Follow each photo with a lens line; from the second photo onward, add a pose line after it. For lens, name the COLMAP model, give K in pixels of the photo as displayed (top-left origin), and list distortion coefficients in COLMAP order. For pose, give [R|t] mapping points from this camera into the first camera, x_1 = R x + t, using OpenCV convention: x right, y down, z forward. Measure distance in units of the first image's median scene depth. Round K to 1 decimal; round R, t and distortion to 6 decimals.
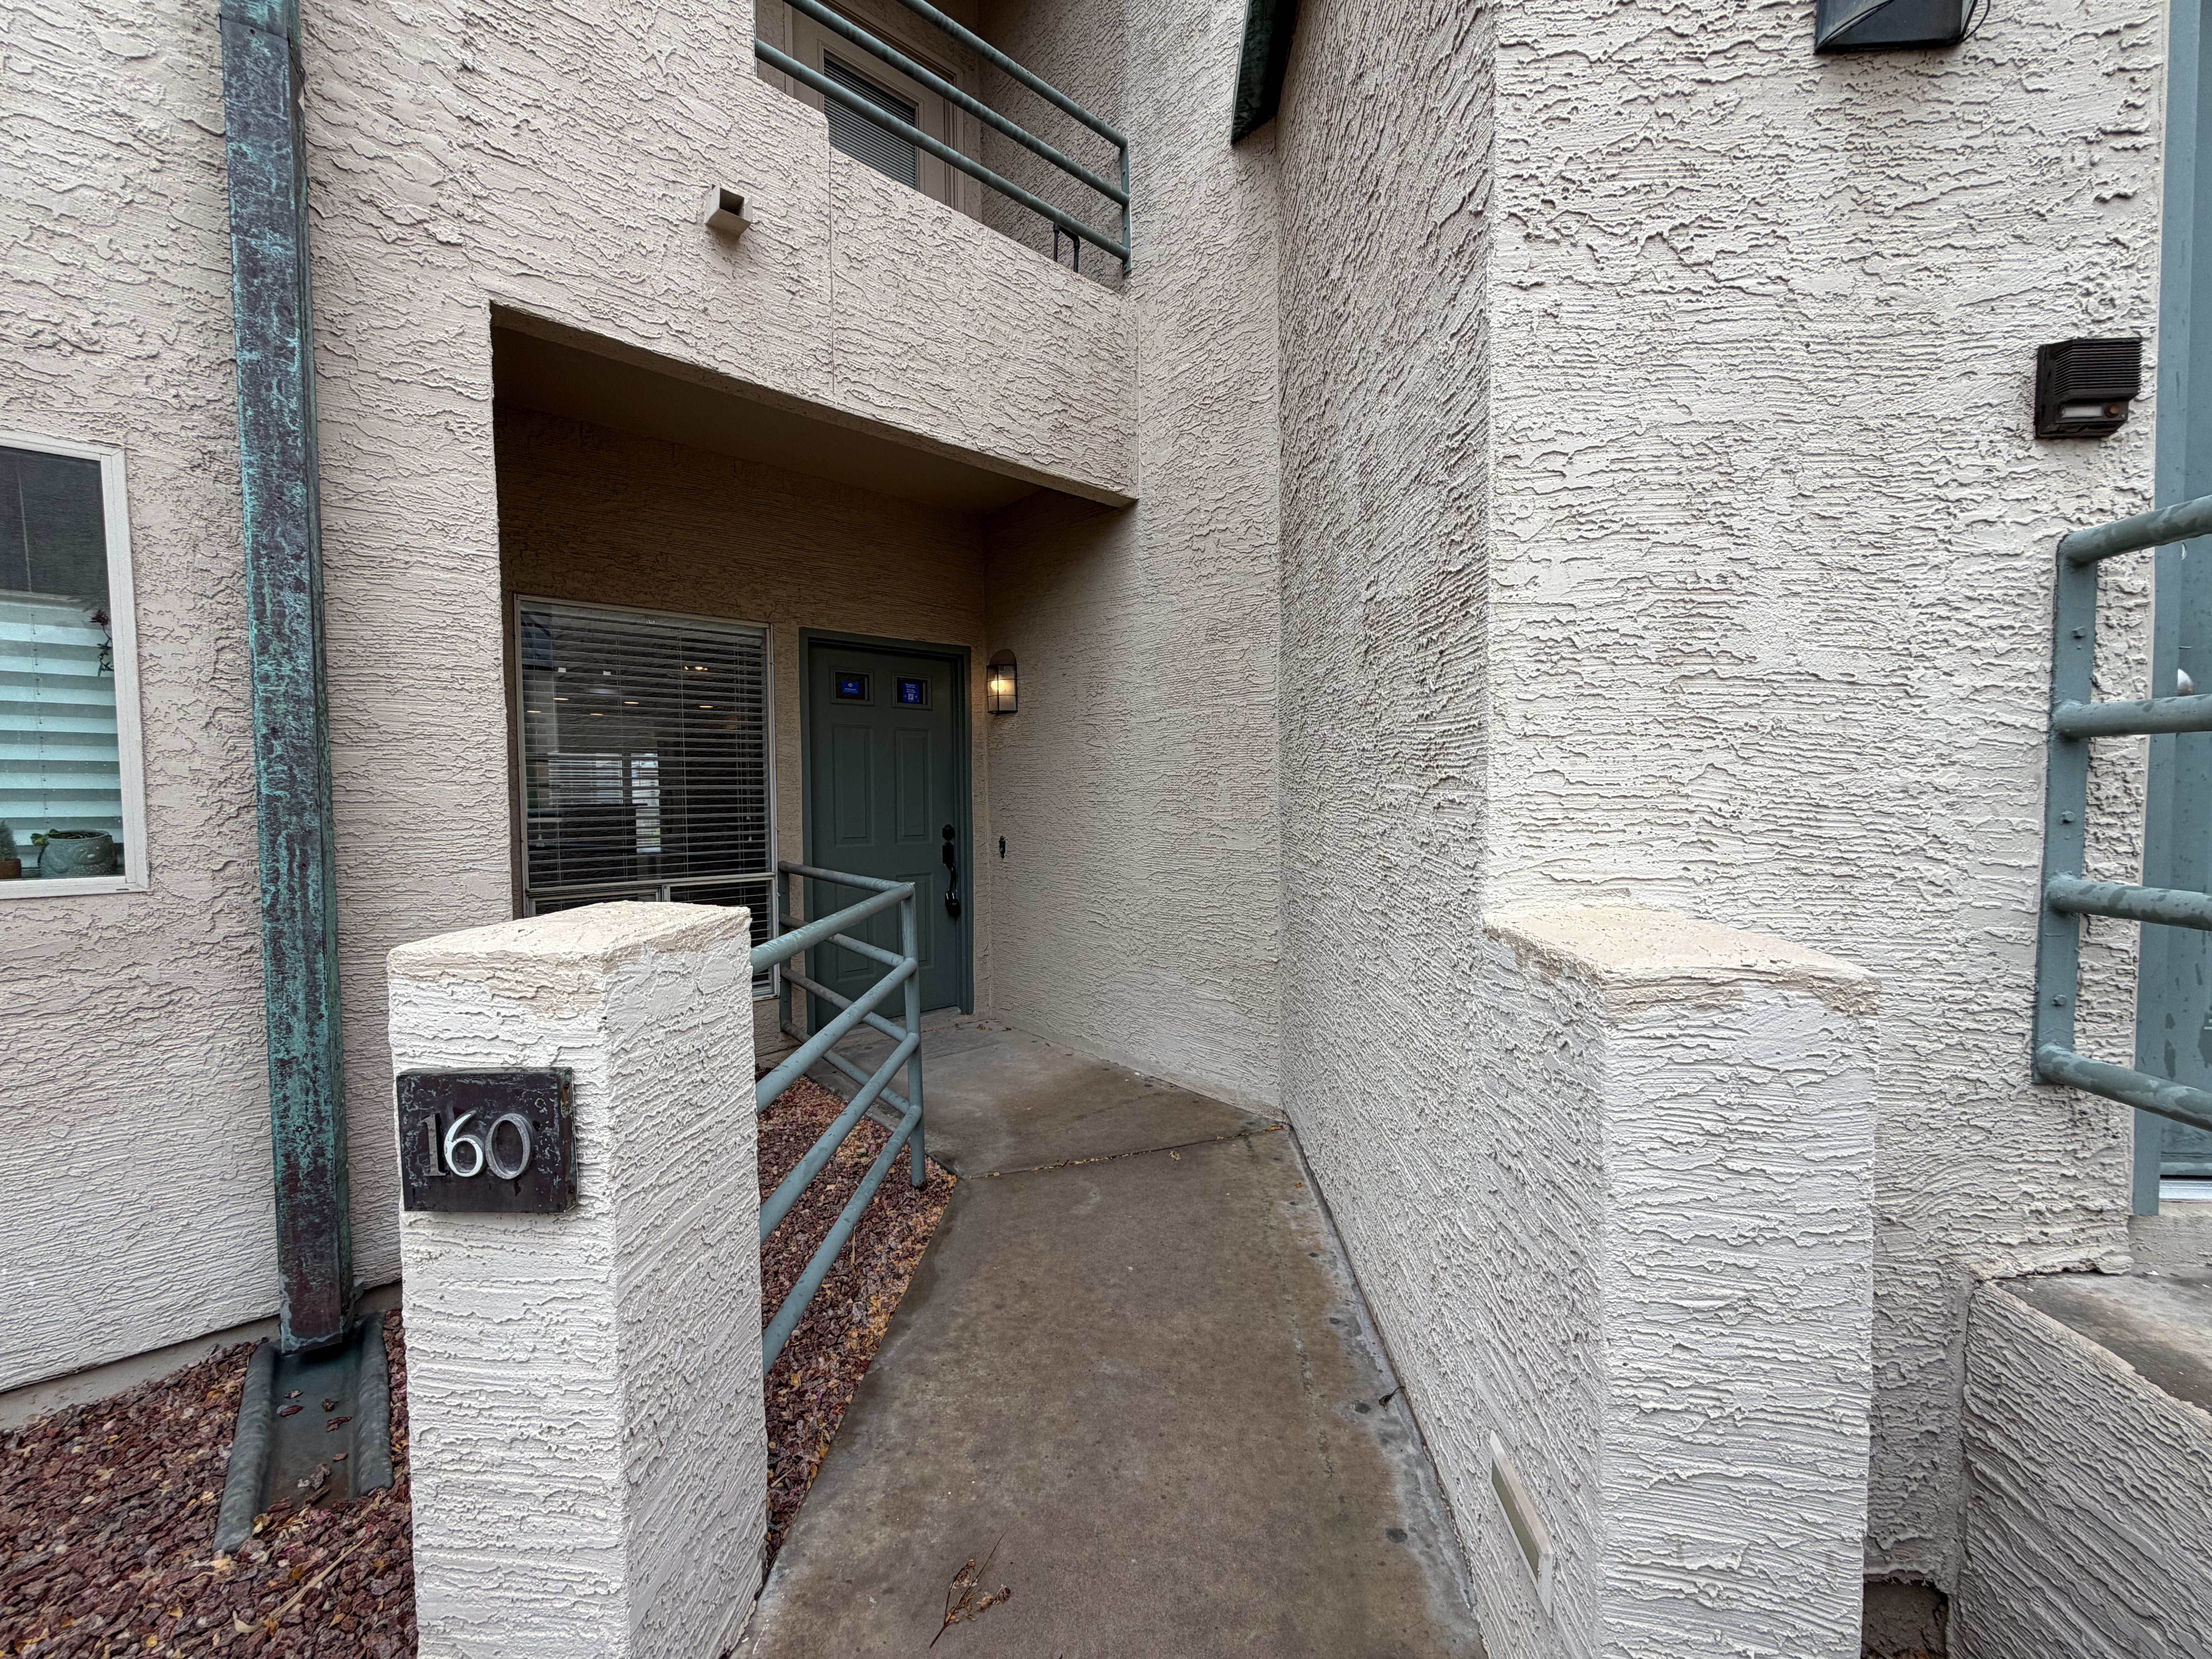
lens RADIAL K [[873.2, 0, 1107.7], [0, 873.2, 830.2], [0, 0, 1]] dist [-0.004530, 0.000176]
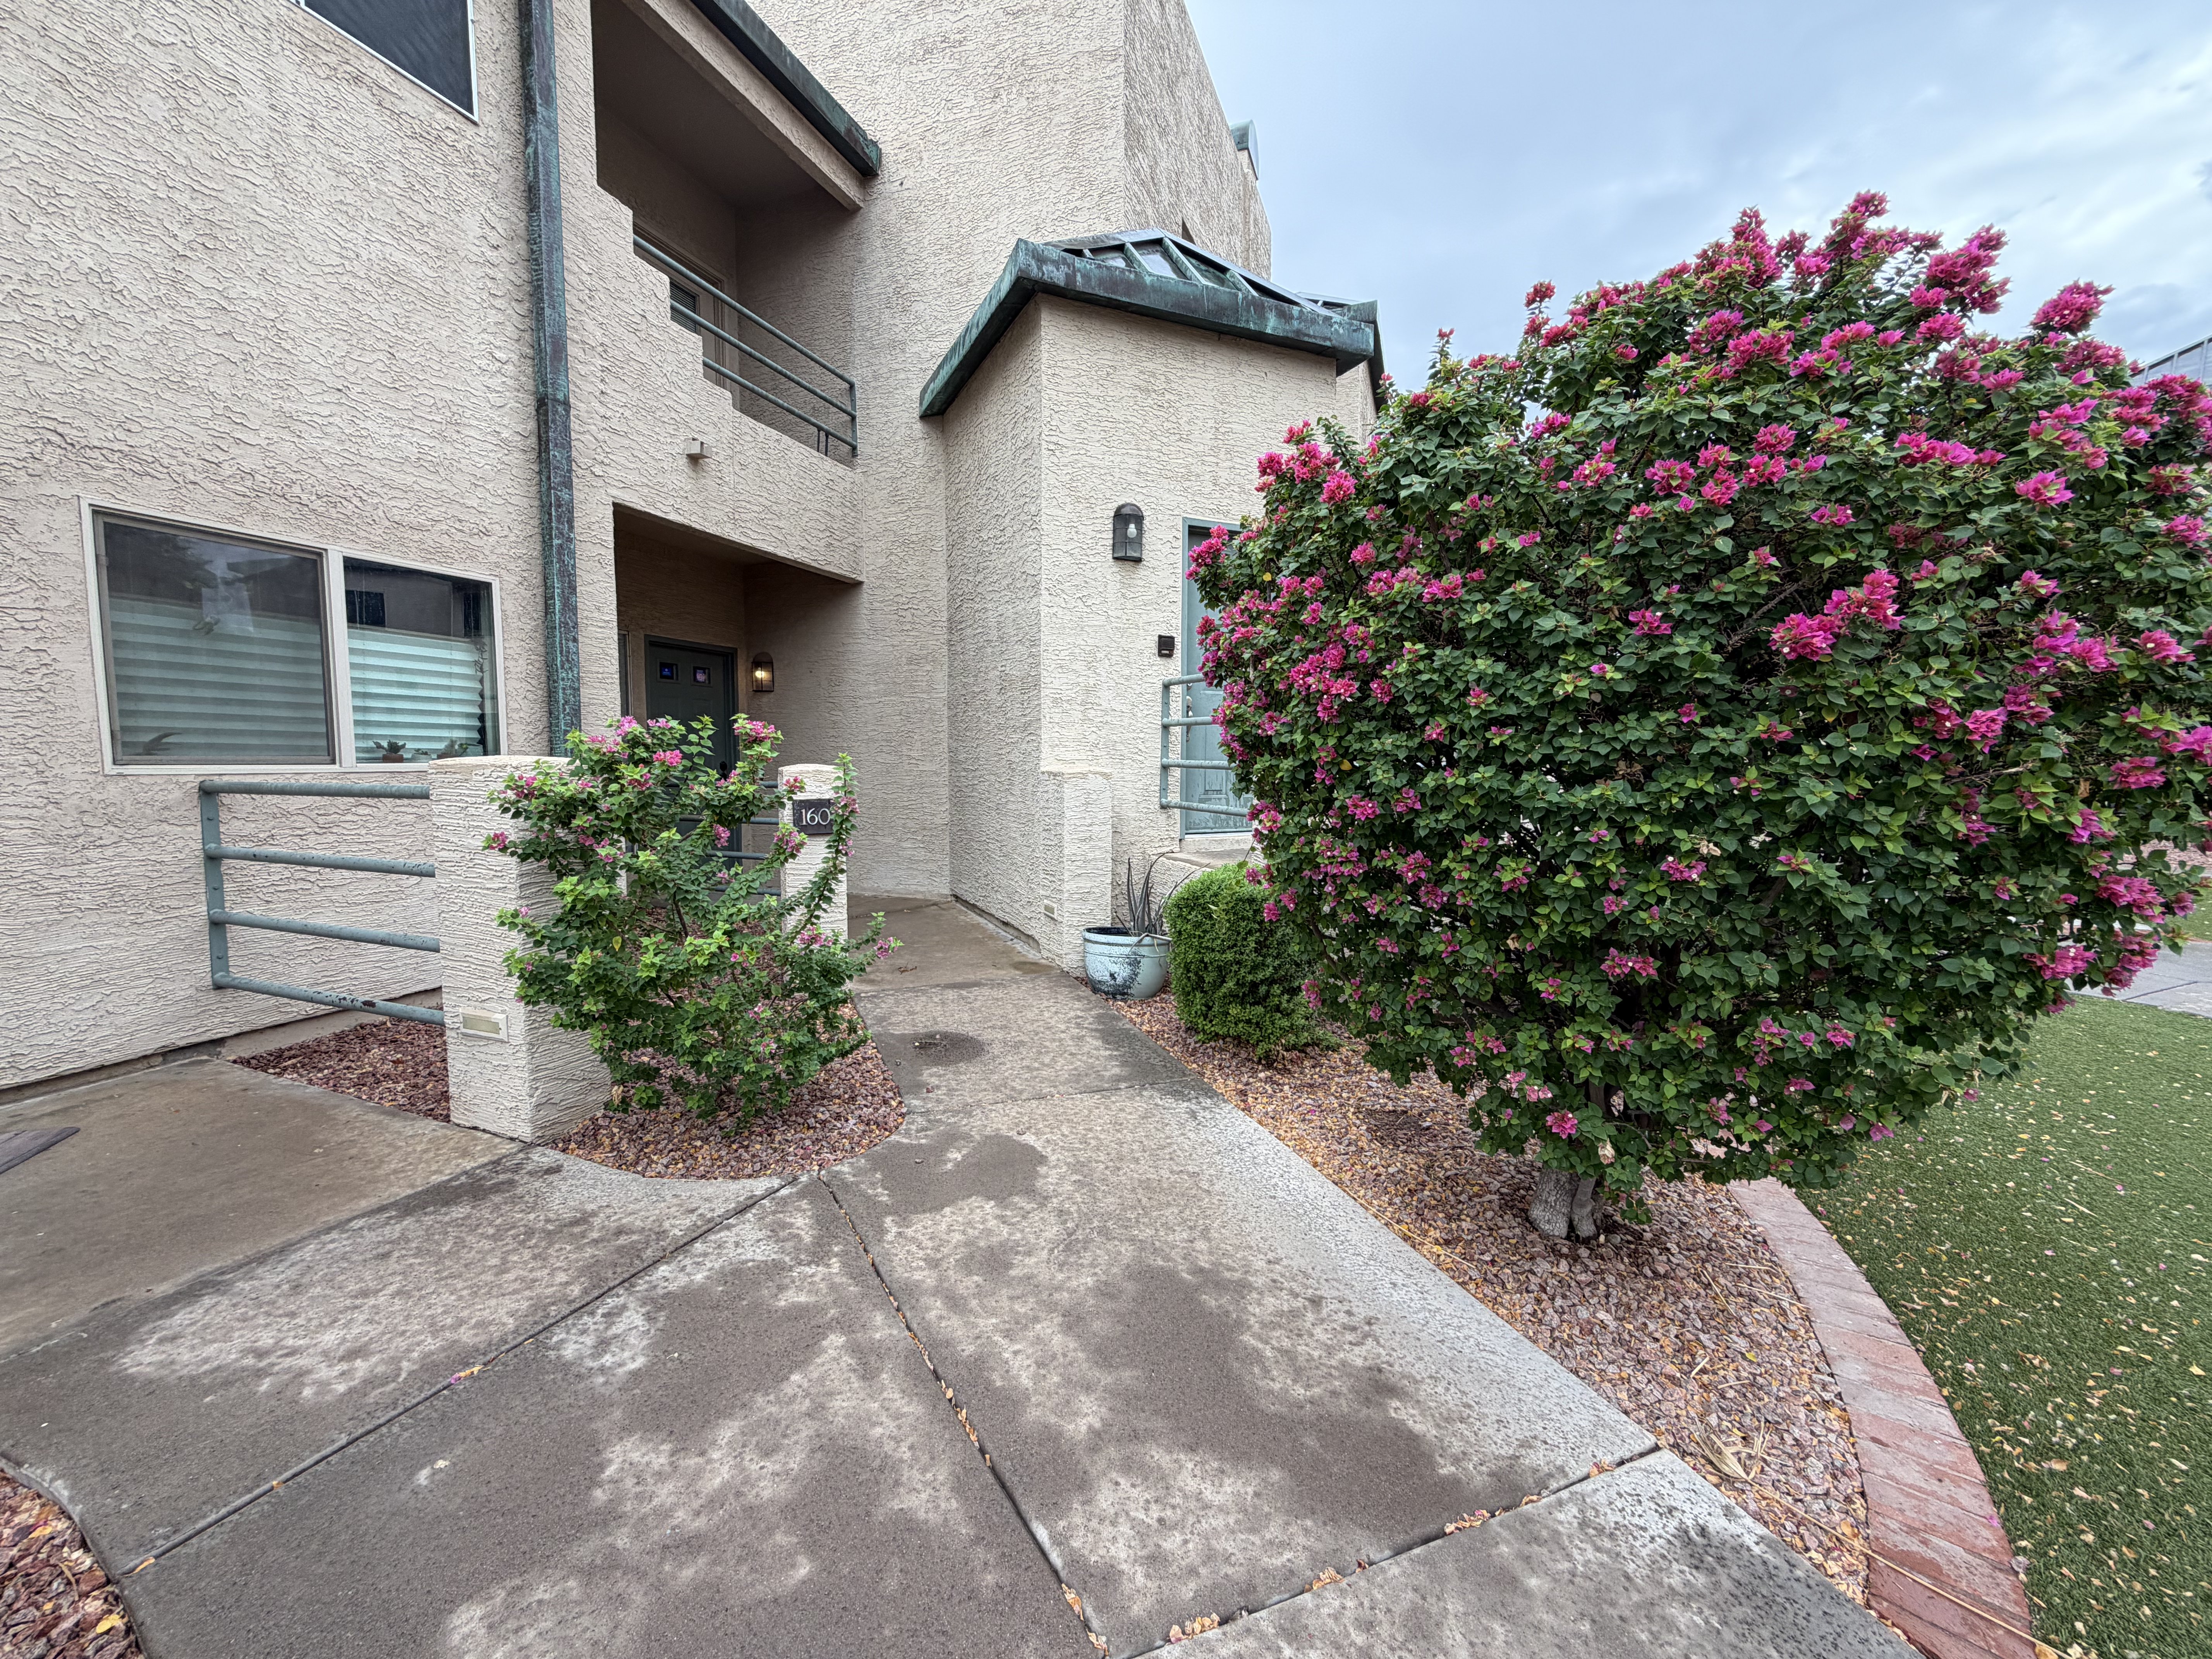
lens RADIAL K [[873.2, 0, 1100.9], [0, 873.2, 839.1], [0, 0, 1]] dist [-0.004530, 0.000176]
pose [[0.884271, -0.031625, 0.465901, -0.533394], [0.008651, 0.998642, 0.051368, 0.099078], [-0.466893, -0.041393, 0.883344, -1.188991]]
